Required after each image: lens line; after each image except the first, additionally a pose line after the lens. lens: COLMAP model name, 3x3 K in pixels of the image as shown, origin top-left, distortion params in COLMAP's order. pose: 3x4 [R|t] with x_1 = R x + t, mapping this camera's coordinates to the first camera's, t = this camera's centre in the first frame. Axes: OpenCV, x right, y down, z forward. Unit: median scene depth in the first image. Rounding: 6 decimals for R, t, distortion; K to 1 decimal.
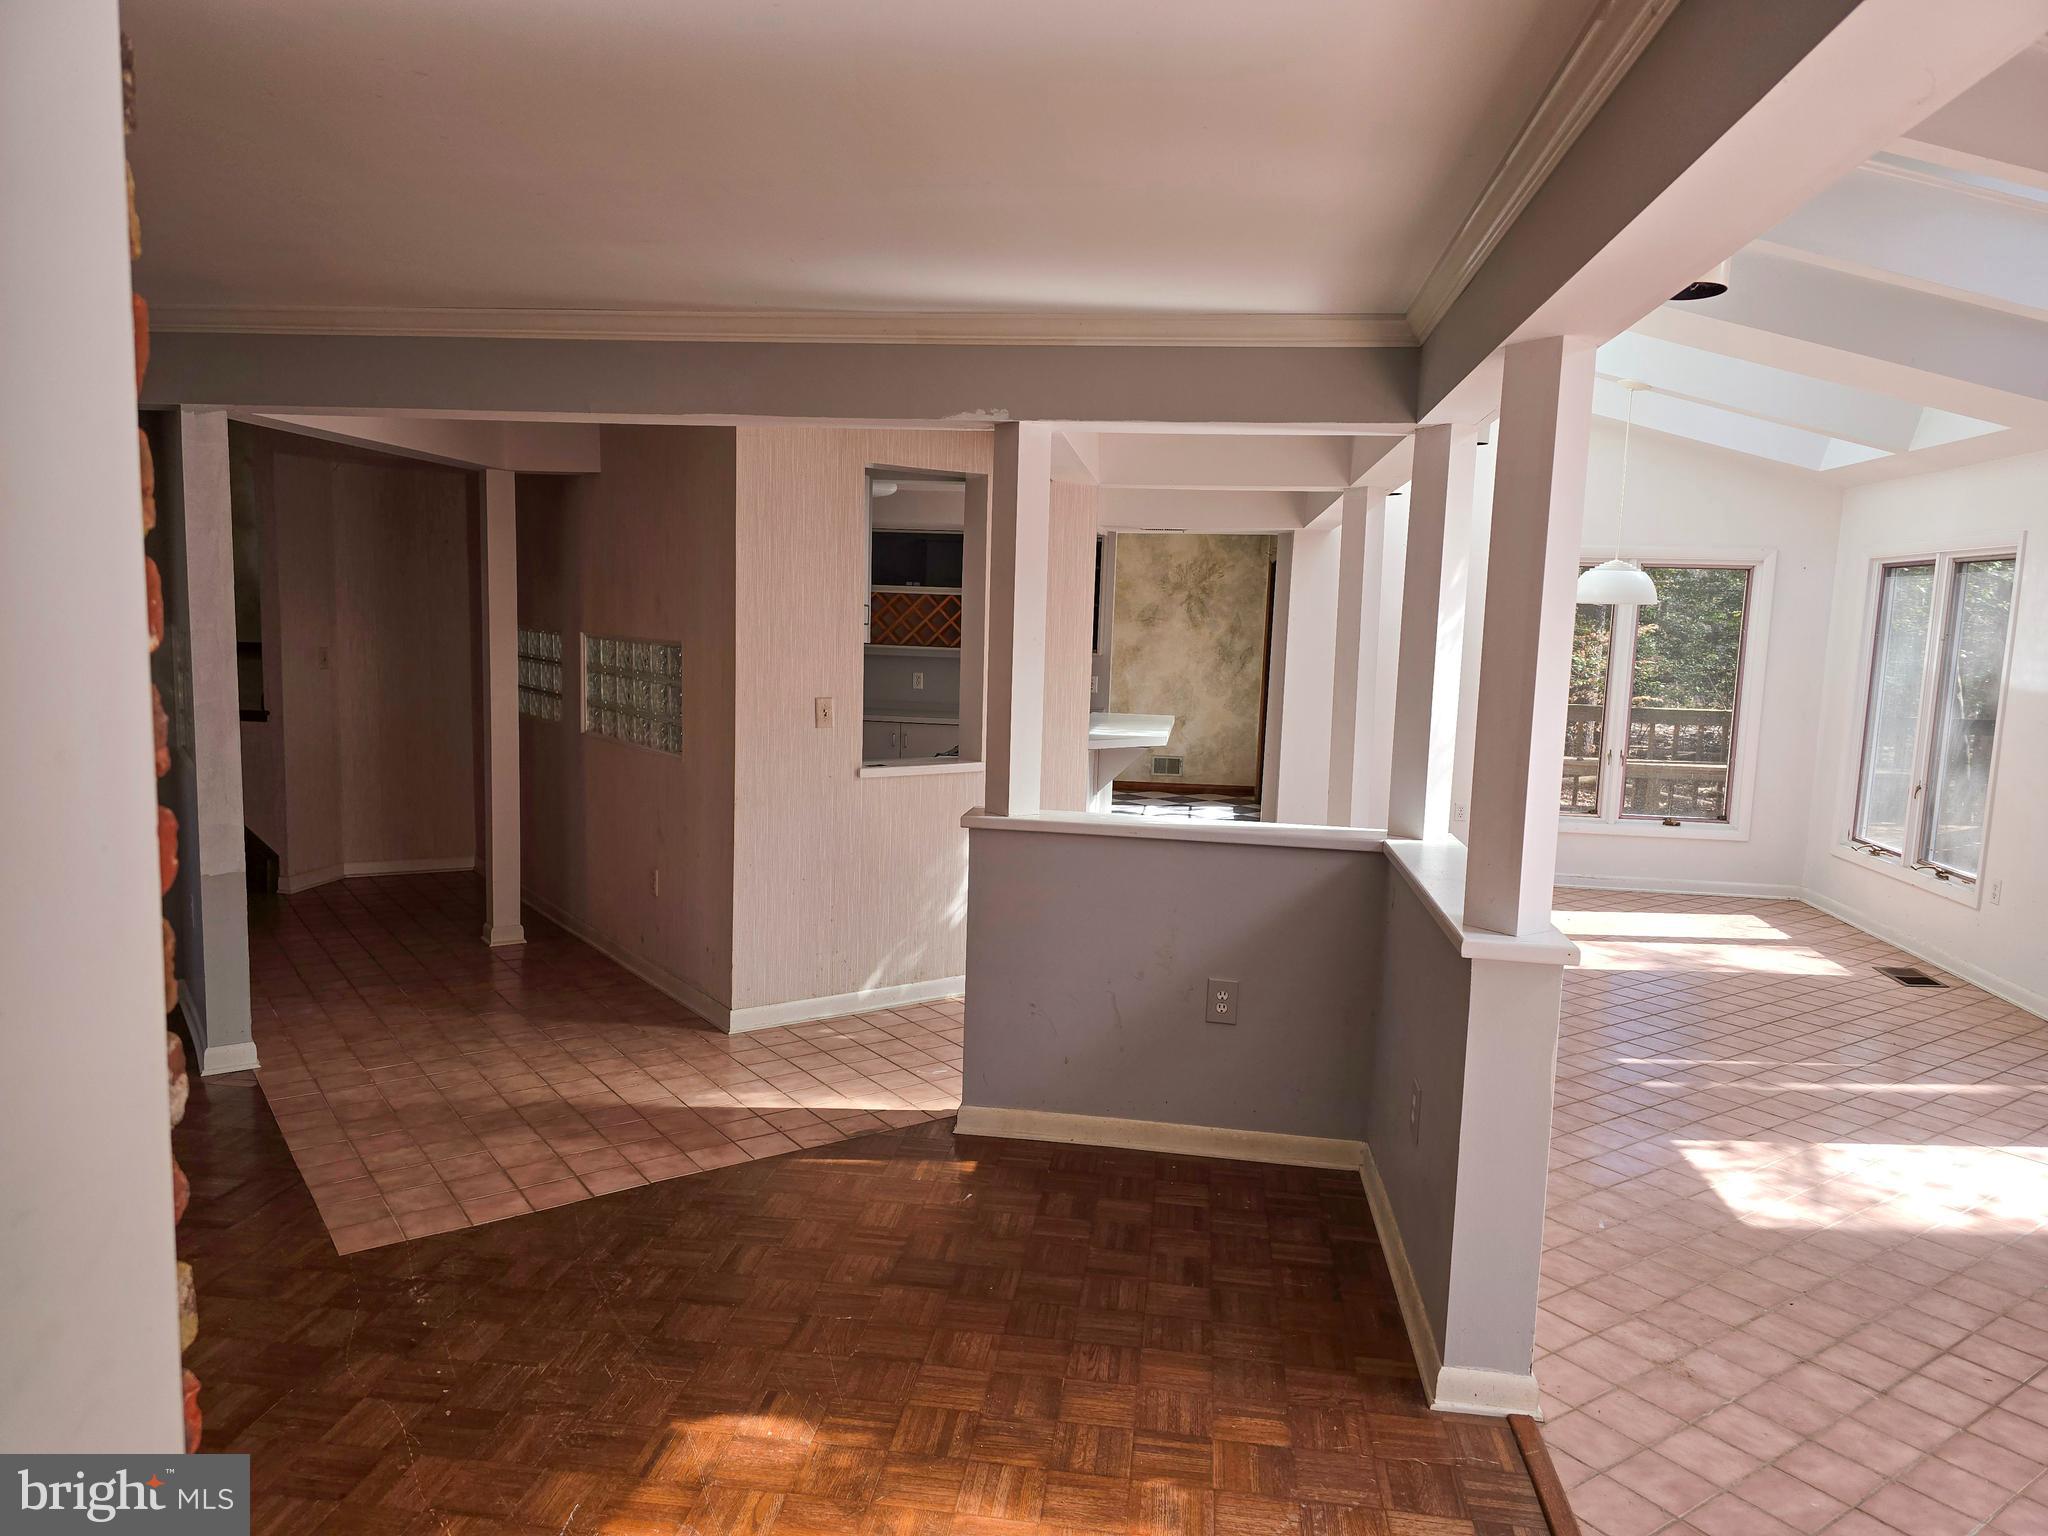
lens RADIAL K [[1374.2, 0, 1032.0], [0, 1374.2, 758.7], [0, 0, 1]] dist [0.058306, -0.046459]
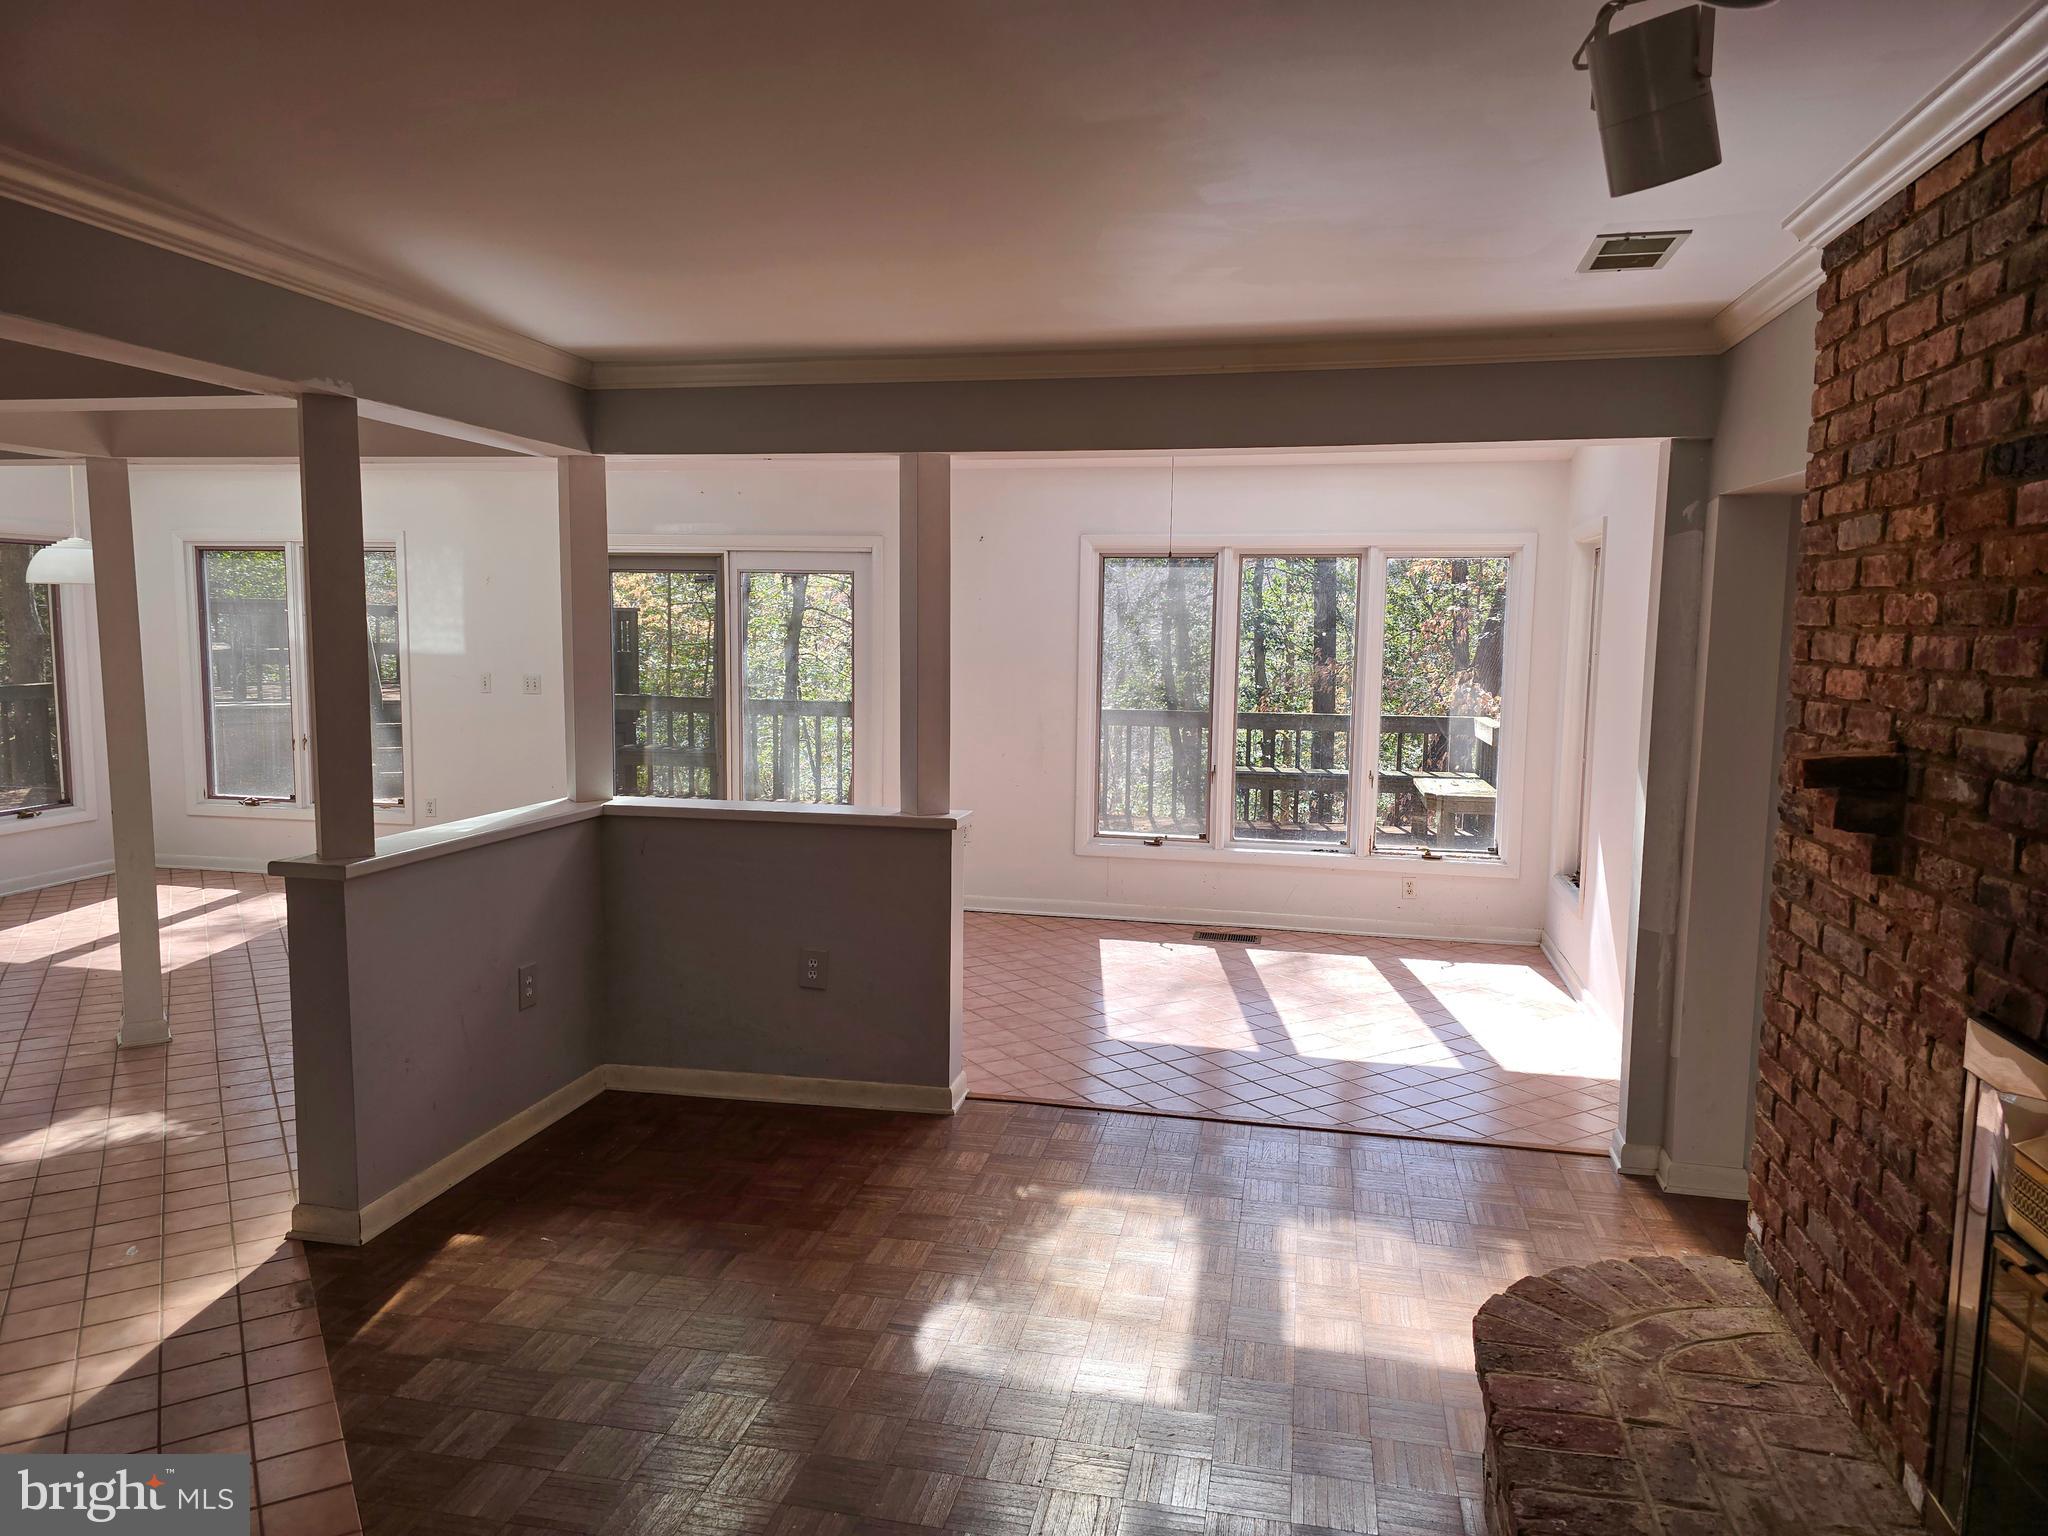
lens RADIAL K [[1374.2, 0, 1026.6], [0, 1374.2, 770.2], [0, 0, 1]] dist [0.058306, -0.046459]
pose [[0.057344, -0.133832, 0.989344, -0.494399], [0.090051, 0.987628, 0.128380, -0.050581], [-0.994285, 0.081730, 0.068686, 0.307686]]
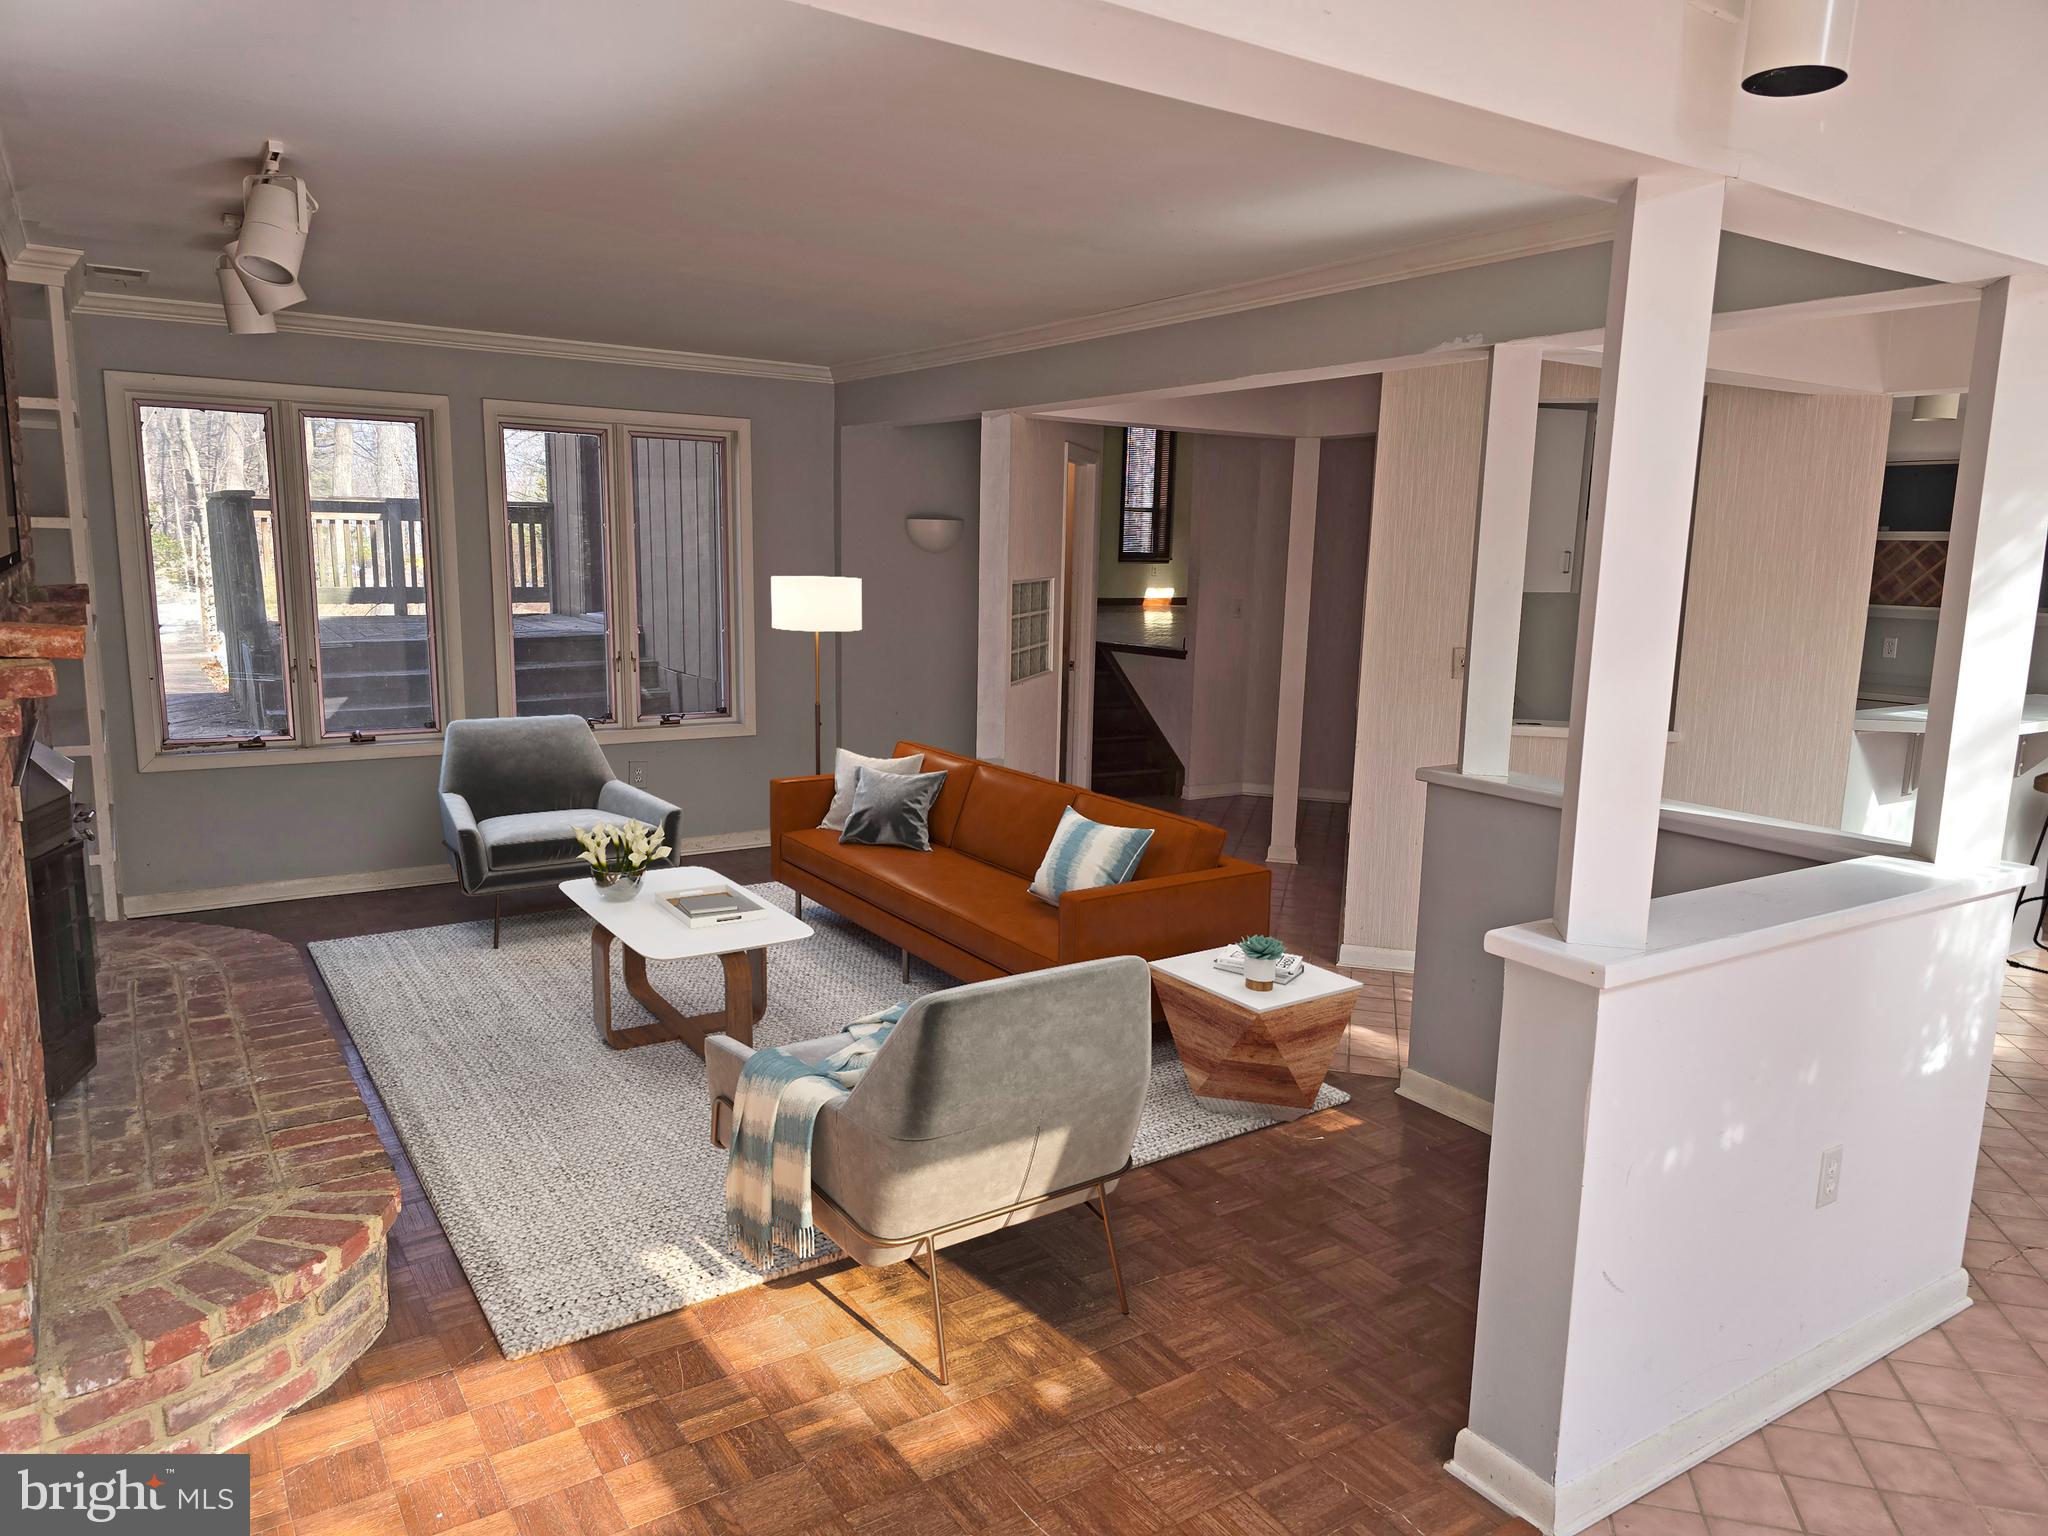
lens RADIAL K [[1374.2, 0, 986.3], [0, 1374.2, 766.6], [0, 0, 1]] dist [0.058306, -0.046459]
pose [[0.664165, 0.108681, -0.739644, 0.276757], [-0.083497, 0.993970, 0.071074, -0.001638], [0.742908, 0.014553, 0.669235, 0.080809]]
